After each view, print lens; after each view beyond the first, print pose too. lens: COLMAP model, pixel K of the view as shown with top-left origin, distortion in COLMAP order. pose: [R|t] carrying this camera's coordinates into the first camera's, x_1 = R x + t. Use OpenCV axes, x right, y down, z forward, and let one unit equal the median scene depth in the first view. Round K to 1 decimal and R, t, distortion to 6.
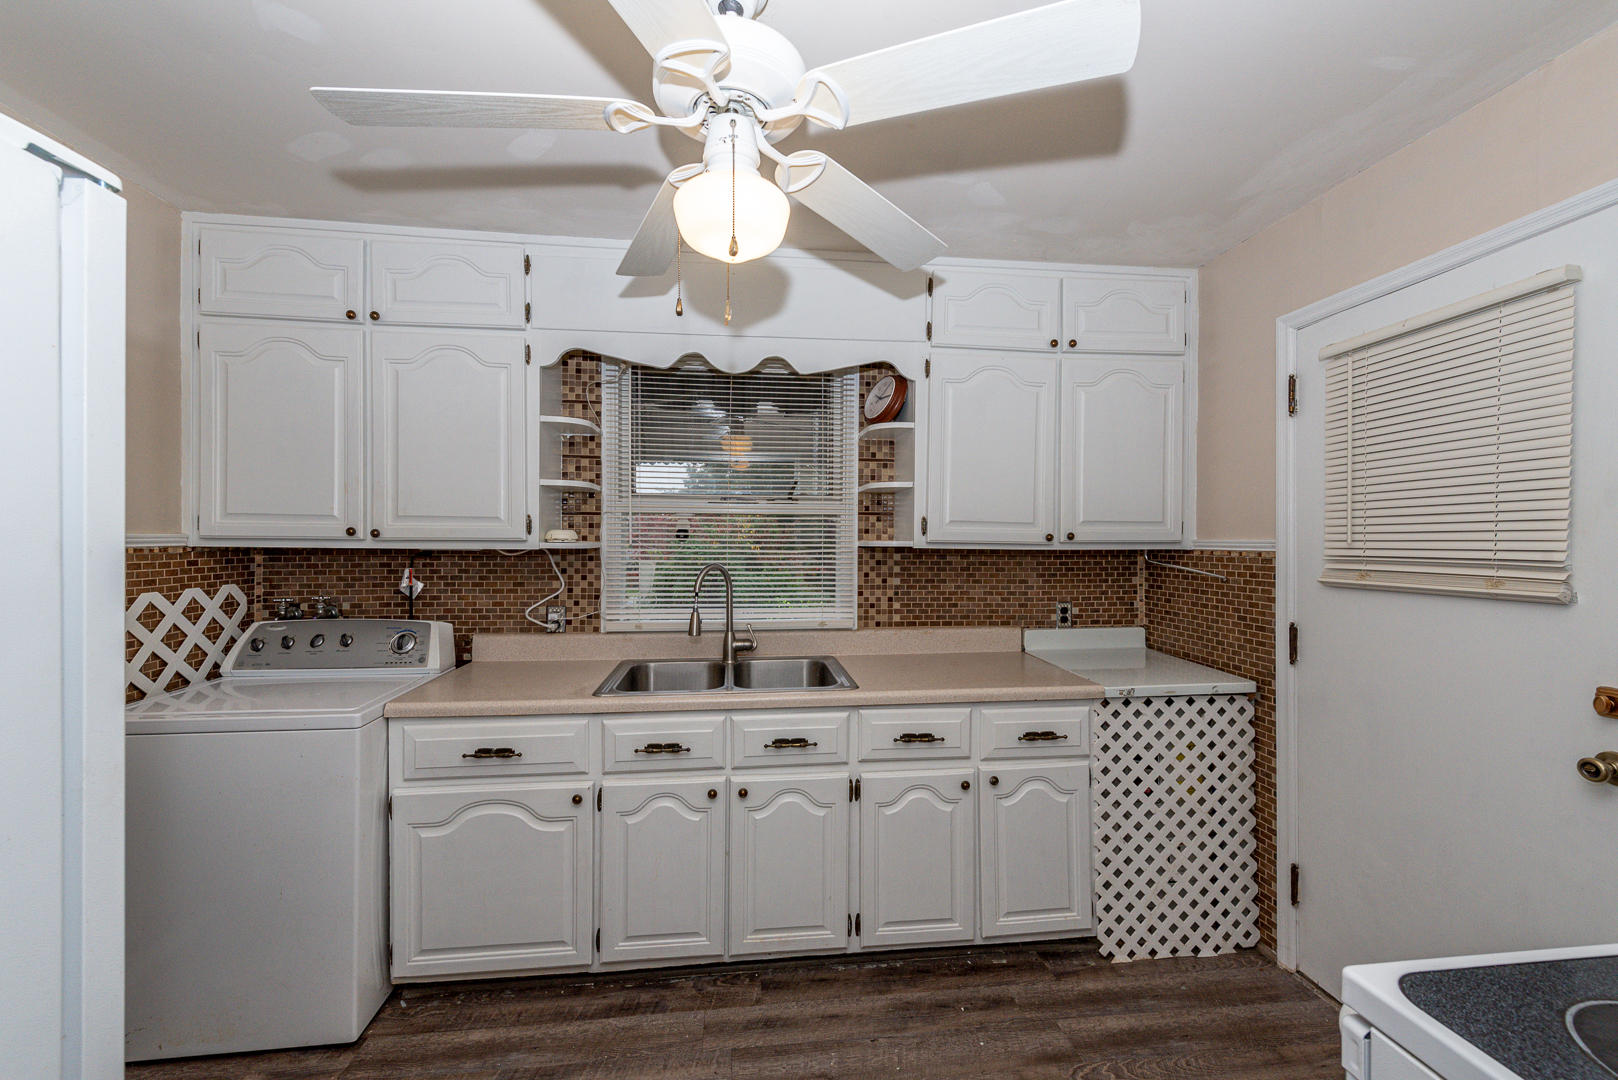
lens RADIAL K [[632.3, 0, 805.6], [0, 632.3, 546.4], [0, 0, 1]] dist [0.008407, -0.000009]
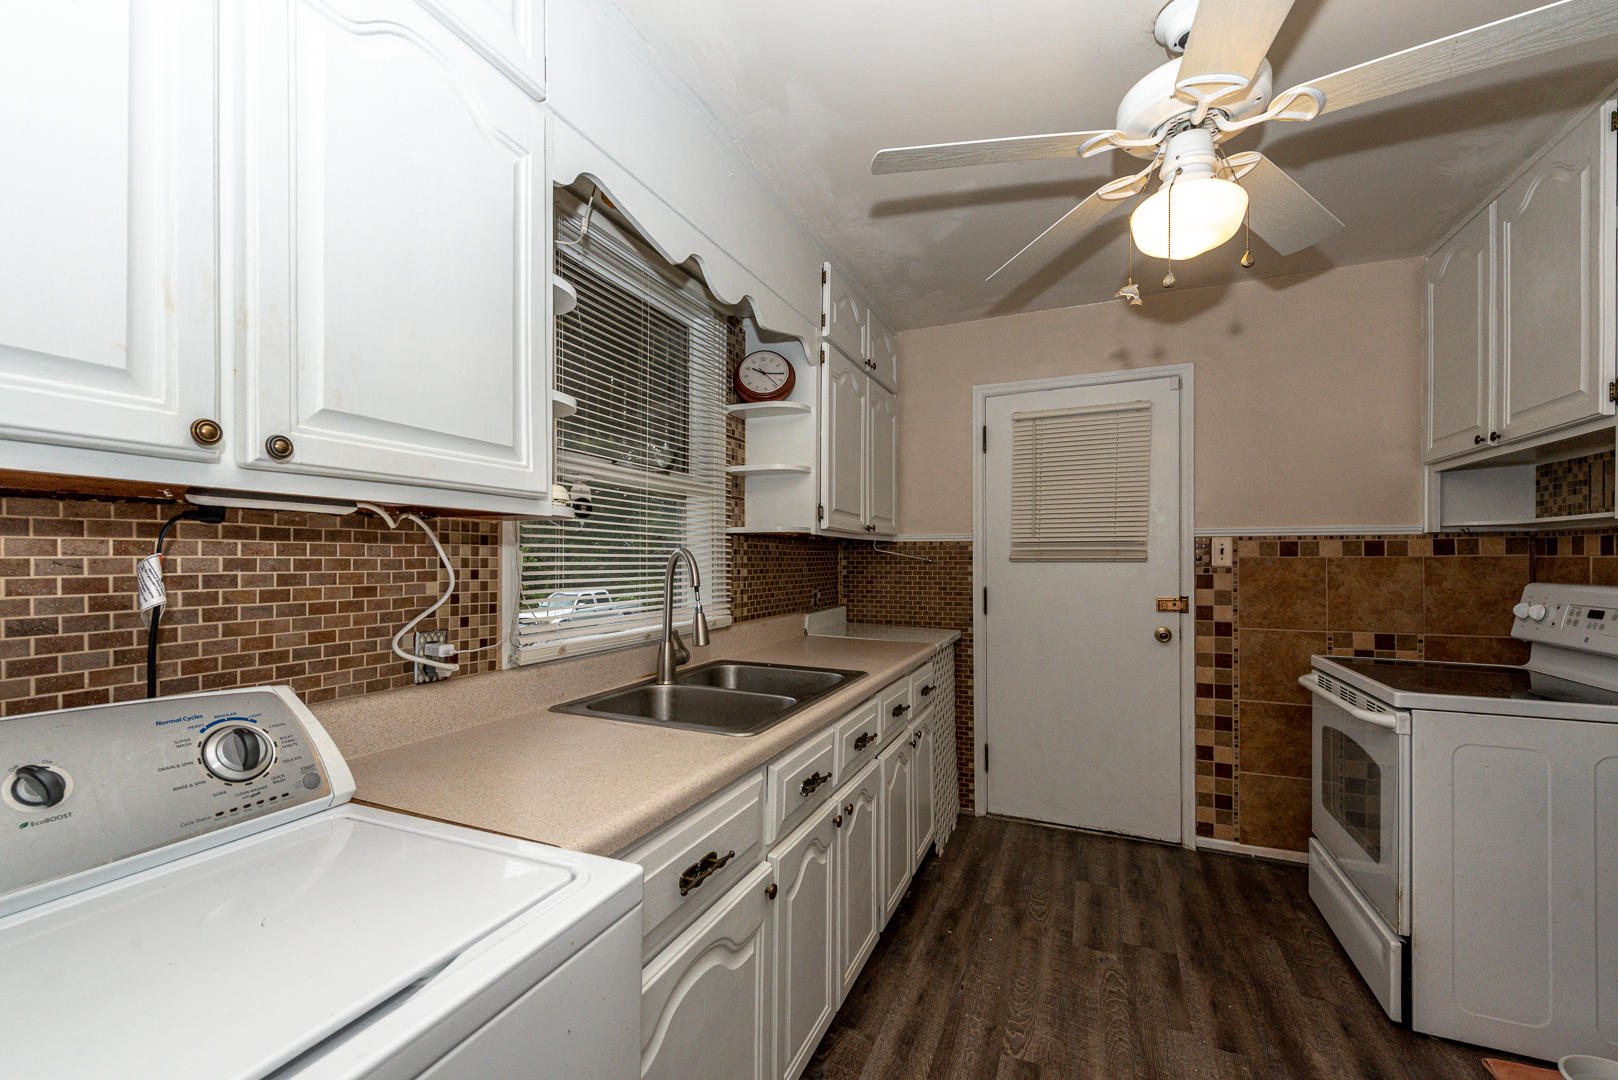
lens RADIAL K [[669.0, 0, 801.3], [0, 669.0, 554.3], [0, 0, 1]] dist [0.000799, -0.000030]
pose [[0.516673, -0.000918, 0.856182, -0.803650], [0.008389, 0.999957, -0.003991, 0.041440], [-0.856142, 0.009245, 0.516659, 0.519573]]
